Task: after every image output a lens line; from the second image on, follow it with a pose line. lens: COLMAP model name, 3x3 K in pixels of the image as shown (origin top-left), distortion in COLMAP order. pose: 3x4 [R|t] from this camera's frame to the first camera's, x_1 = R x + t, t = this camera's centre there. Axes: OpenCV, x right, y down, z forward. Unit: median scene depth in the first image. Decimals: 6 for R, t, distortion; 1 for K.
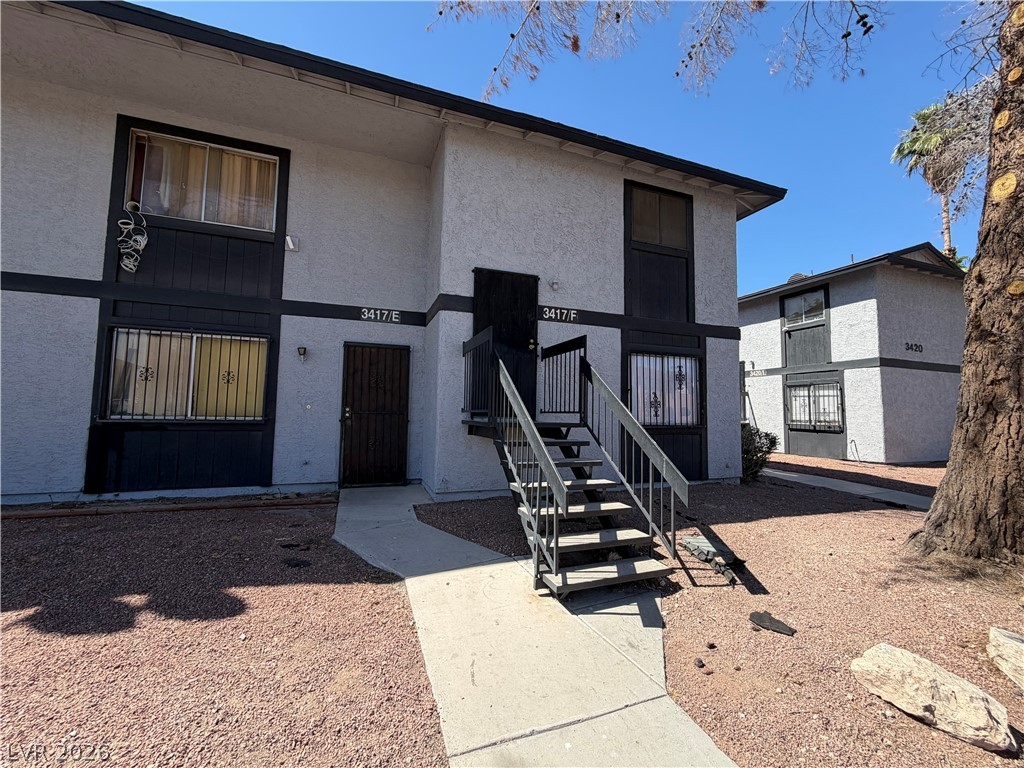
lens RADIAL K [[408.3, 0, 509.8], [0, 408.3, 383.9], [0, 0, 1]] dist [-0.000706, 0.000246]
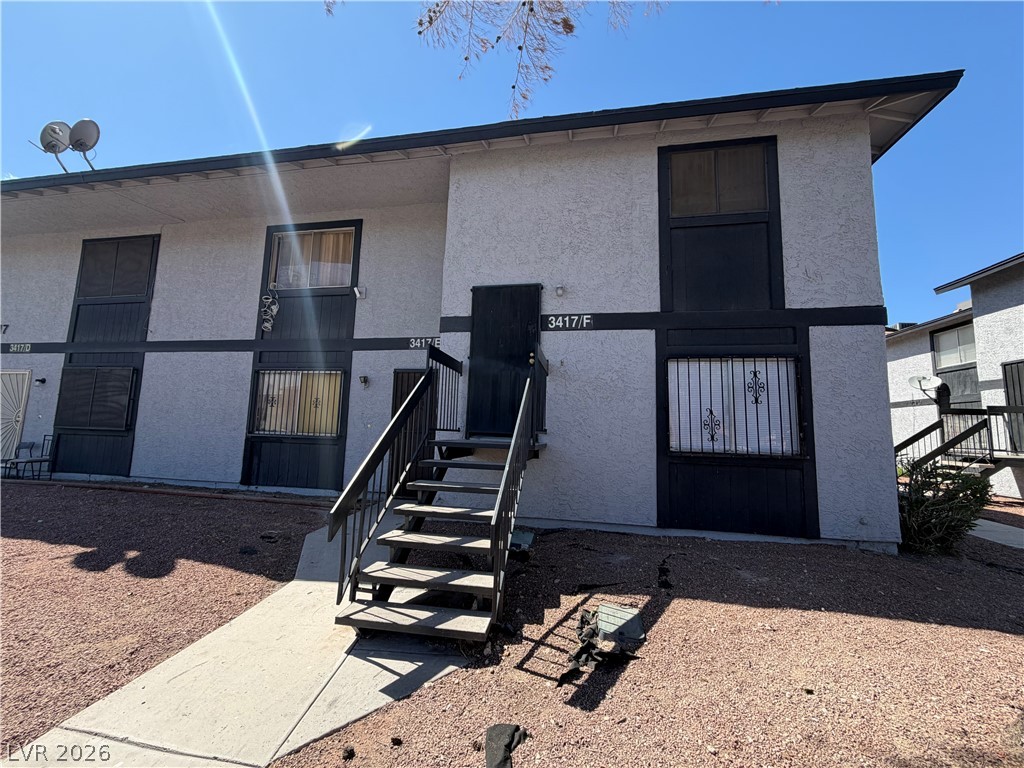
lens RADIAL K [[408.3, 0, 509.8], [0, 408.3, 383.9], [0, 0, 1]] dist [-0.000706, 0.000246]
pose [[0.858405, -0.050005, -0.510530, 0.476246], [0.020138, 0.997755, -0.063867, 0.018142], [0.512577, 0.044543, 0.857485, 0.191750]]
